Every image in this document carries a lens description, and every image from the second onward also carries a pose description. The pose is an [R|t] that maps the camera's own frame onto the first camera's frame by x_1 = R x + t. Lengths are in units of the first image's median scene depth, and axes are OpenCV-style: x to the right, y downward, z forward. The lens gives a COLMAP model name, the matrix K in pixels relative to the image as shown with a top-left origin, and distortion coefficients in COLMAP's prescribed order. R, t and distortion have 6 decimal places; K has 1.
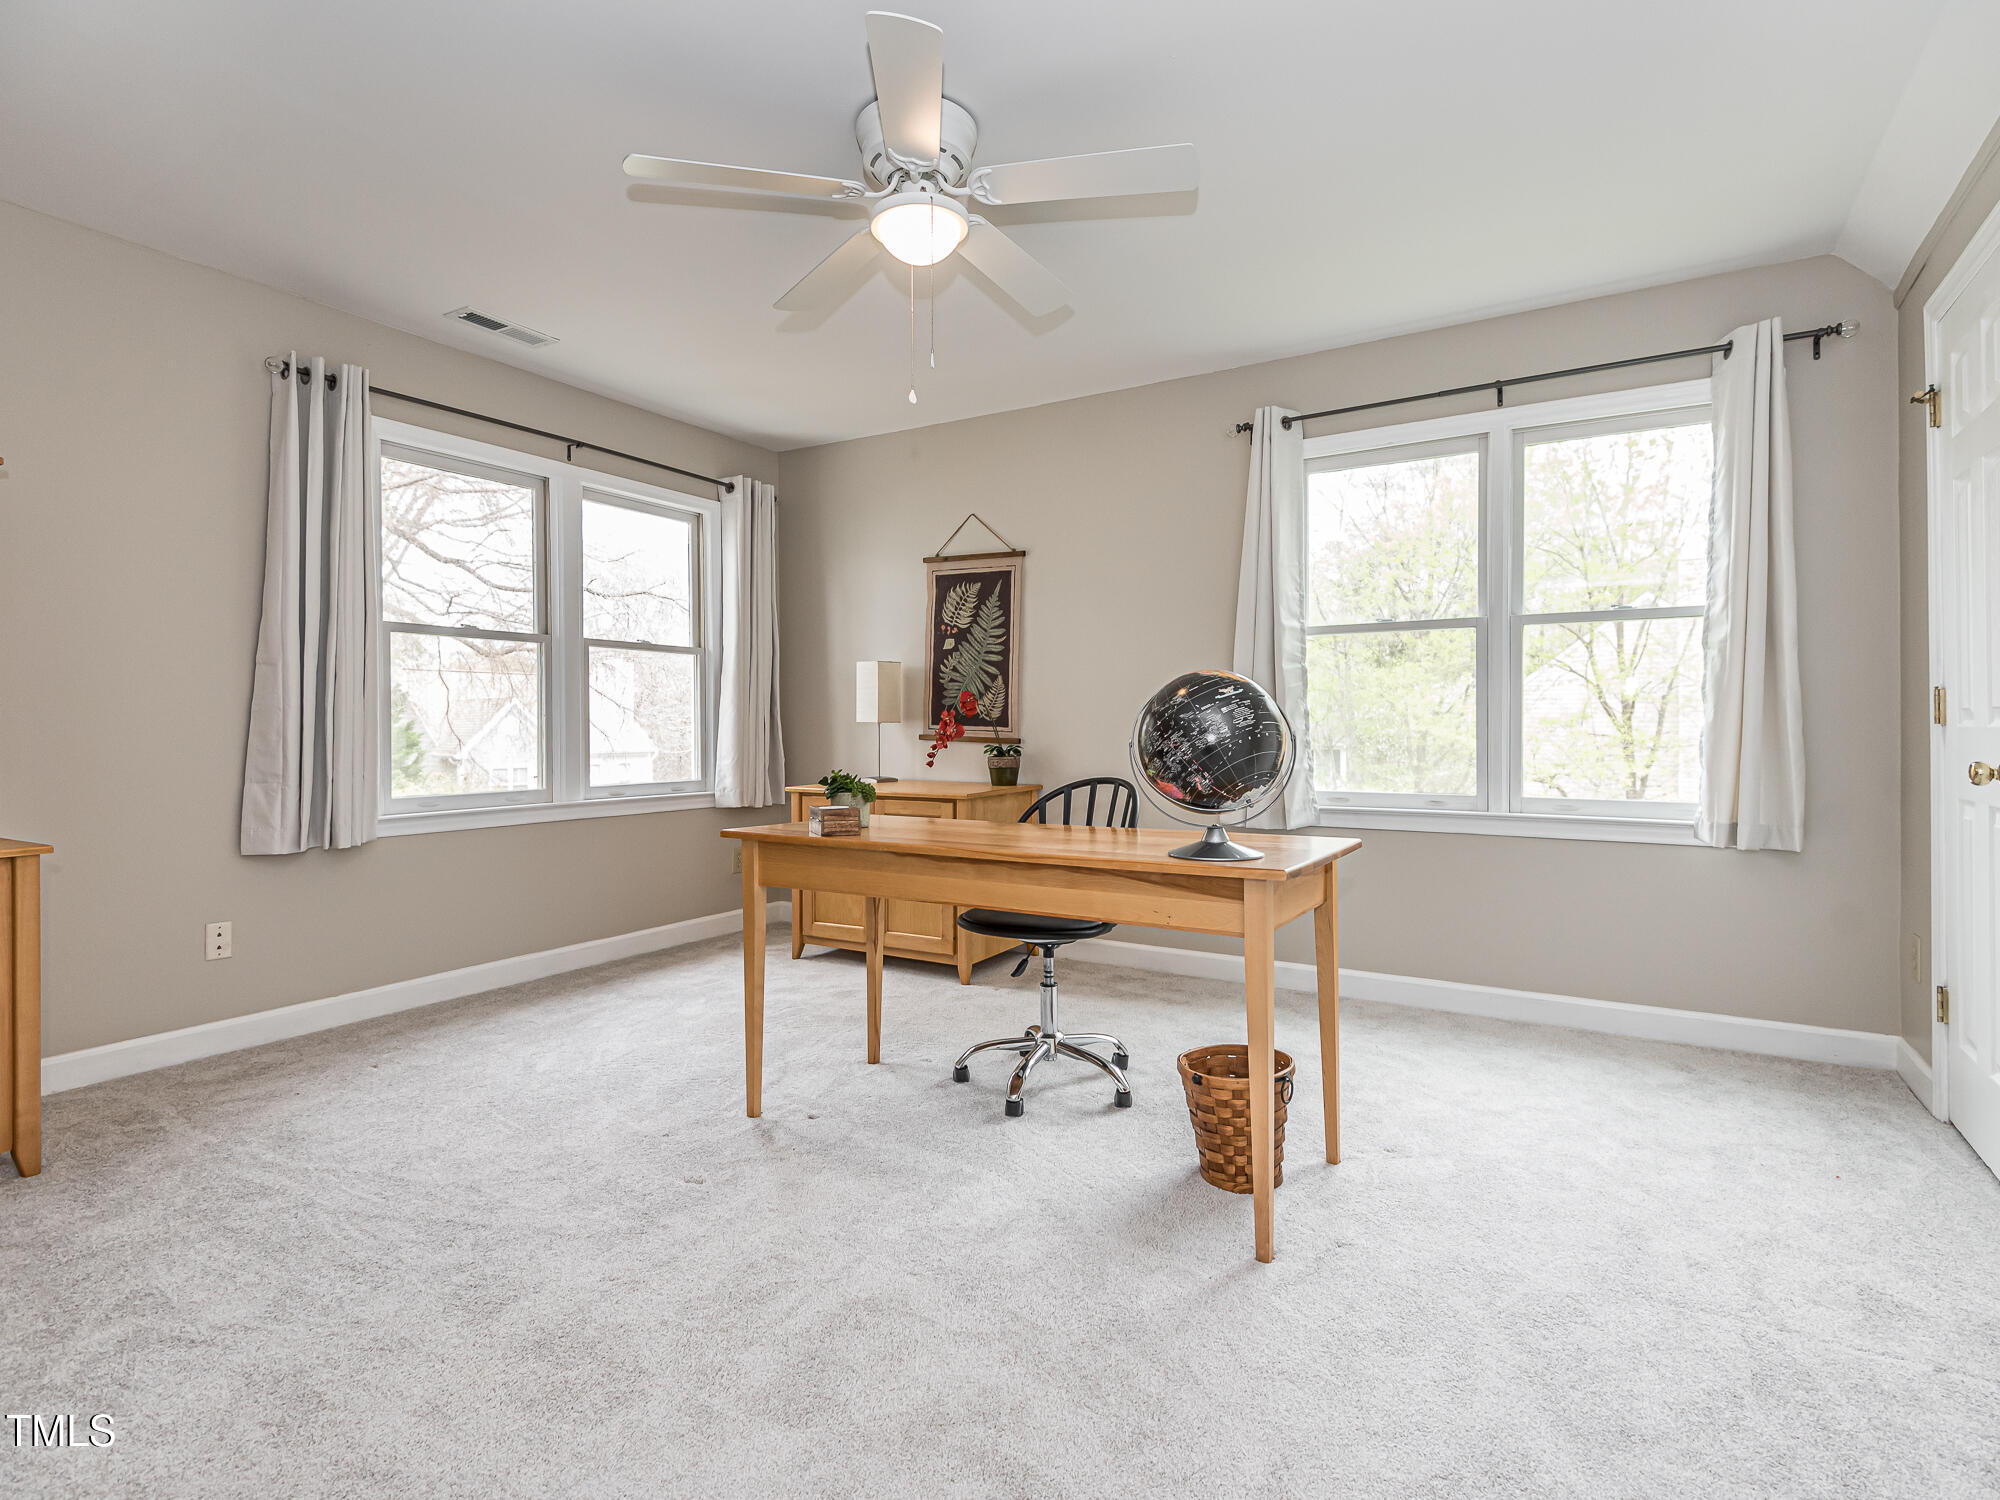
lens RADIAL K [[1015.8, 0, 1000.0], [0, 1015.8, 750.0], [0, 0, 1]] dist [0.045428, -0.033184]
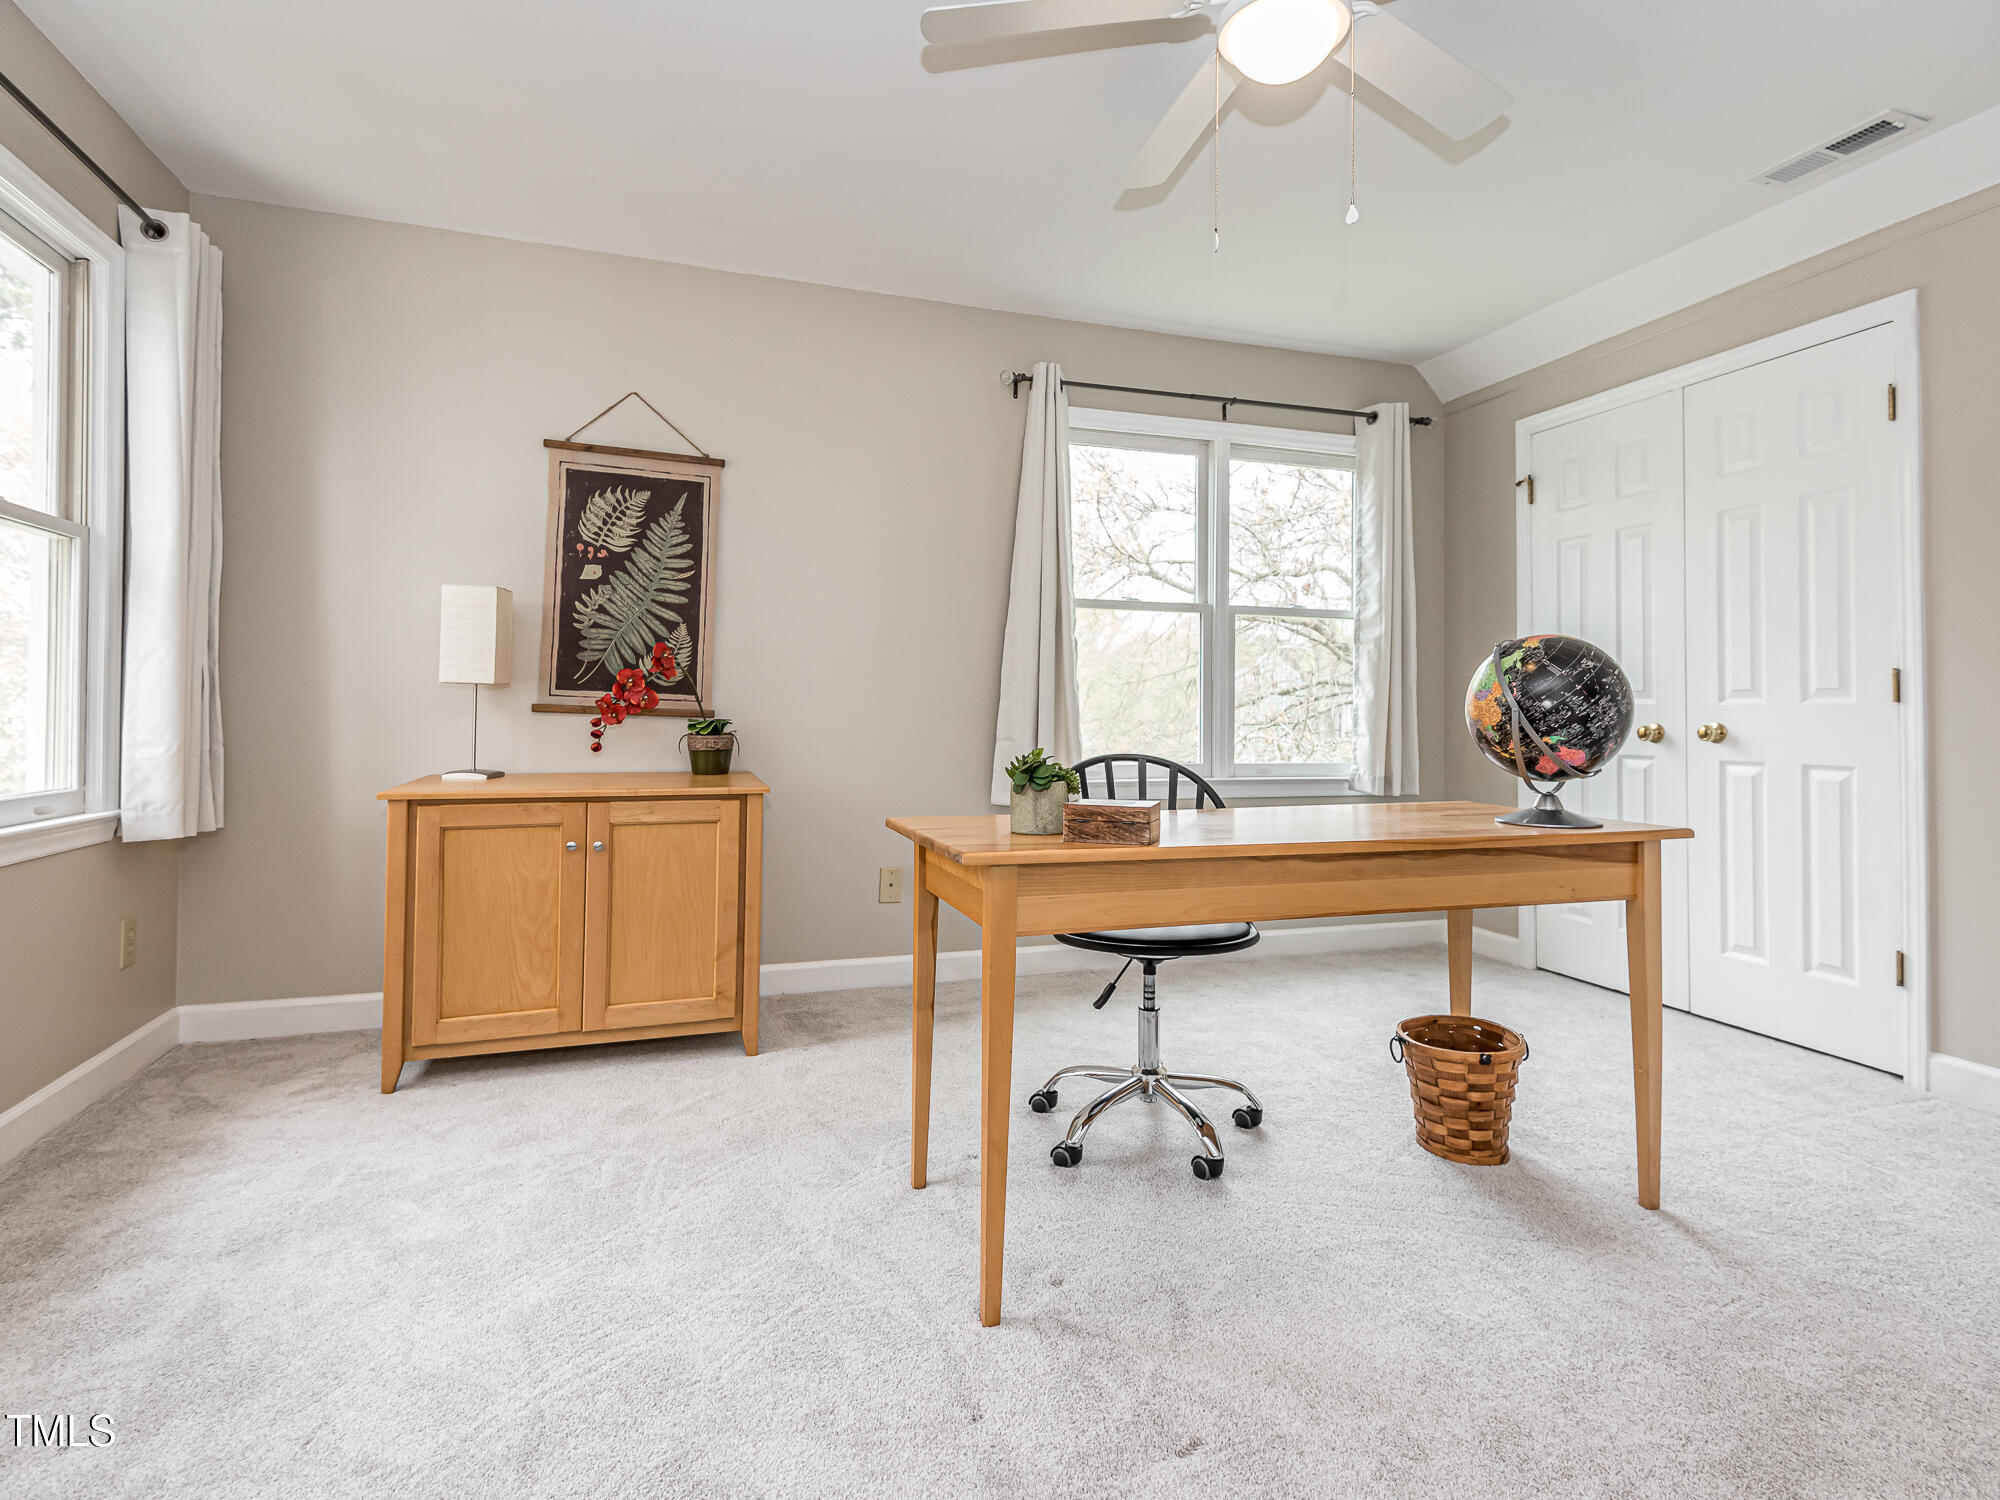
lens RADIAL K [[1039.1, 0, 1002.7], [0, 1039.1, 710.9], [0, 0, 1]] dist [0.013919, -0.000570]
pose [[0.643005, 0.007251, 0.765827, -0.422372], [0.008709, 0.999821, -0.016779, 0.003409], [-0.765812, 0.017459, 0.642827, 0.348637]]
